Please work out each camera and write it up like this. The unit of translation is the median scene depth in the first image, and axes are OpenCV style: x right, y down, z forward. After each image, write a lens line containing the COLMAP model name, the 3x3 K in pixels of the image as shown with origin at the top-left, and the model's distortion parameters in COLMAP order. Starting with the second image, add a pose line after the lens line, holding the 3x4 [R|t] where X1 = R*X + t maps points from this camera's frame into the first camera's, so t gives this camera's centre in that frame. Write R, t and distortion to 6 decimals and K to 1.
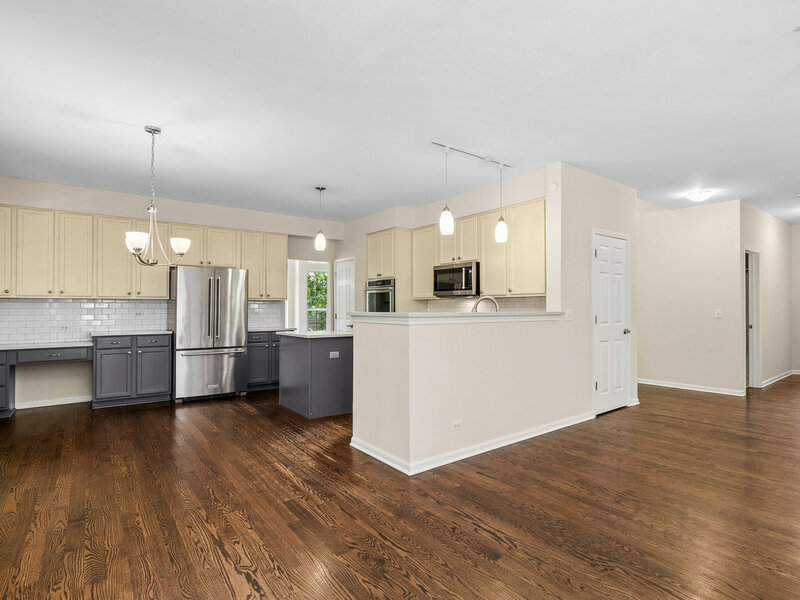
lens RADIAL K [[420.7, 0, 408.0], [0, 420.7, 303.3], [0, 0, 1]] dist [-0.015177, 0.004177]
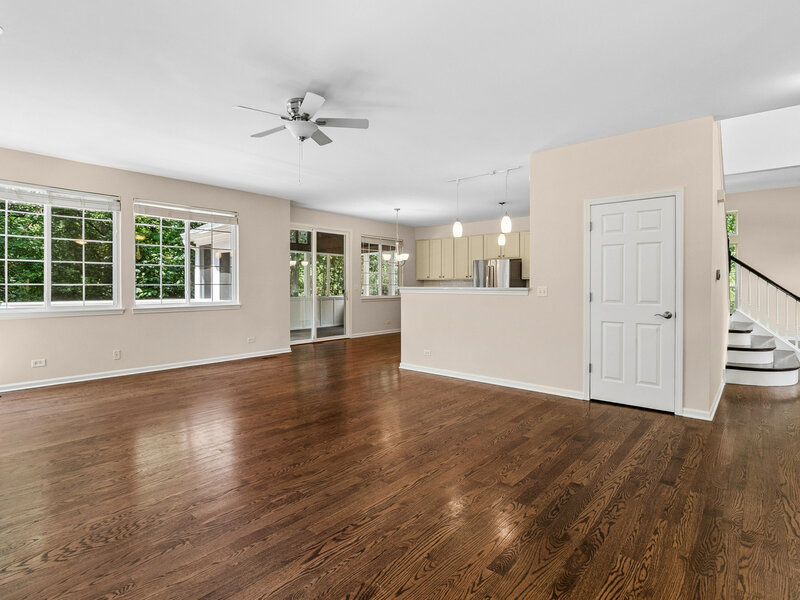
lens RADIAL K [[420.7, 0, 404.0], [0, 420.7, 292.7], [0, 0, 1]] dist [-0.015177, 0.004177]
pose [[0.200932, 0.020536, -0.979390, 1.821318], [0.009437, 0.999693, 0.022898, 0.004461], [0.979560, -0.013844, 0.200676, 0.575494]]
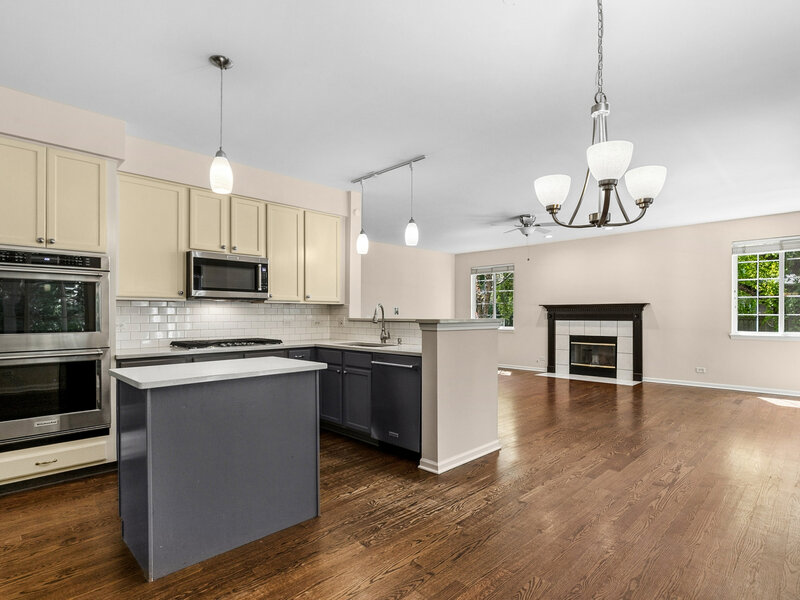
lens RADIAL K [[420.7, 0, 402.7], [0, 420.7, 300.2], [0, 0, 1]] dist [-0.015177, 0.004177]
pose [[-0.135996, 0.038581, 0.989958, -0.932677], [-0.011892, 0.999106, -0.040571, 0.017488], [-0.990638, -0.017291, -0.135415, 1.125429]]
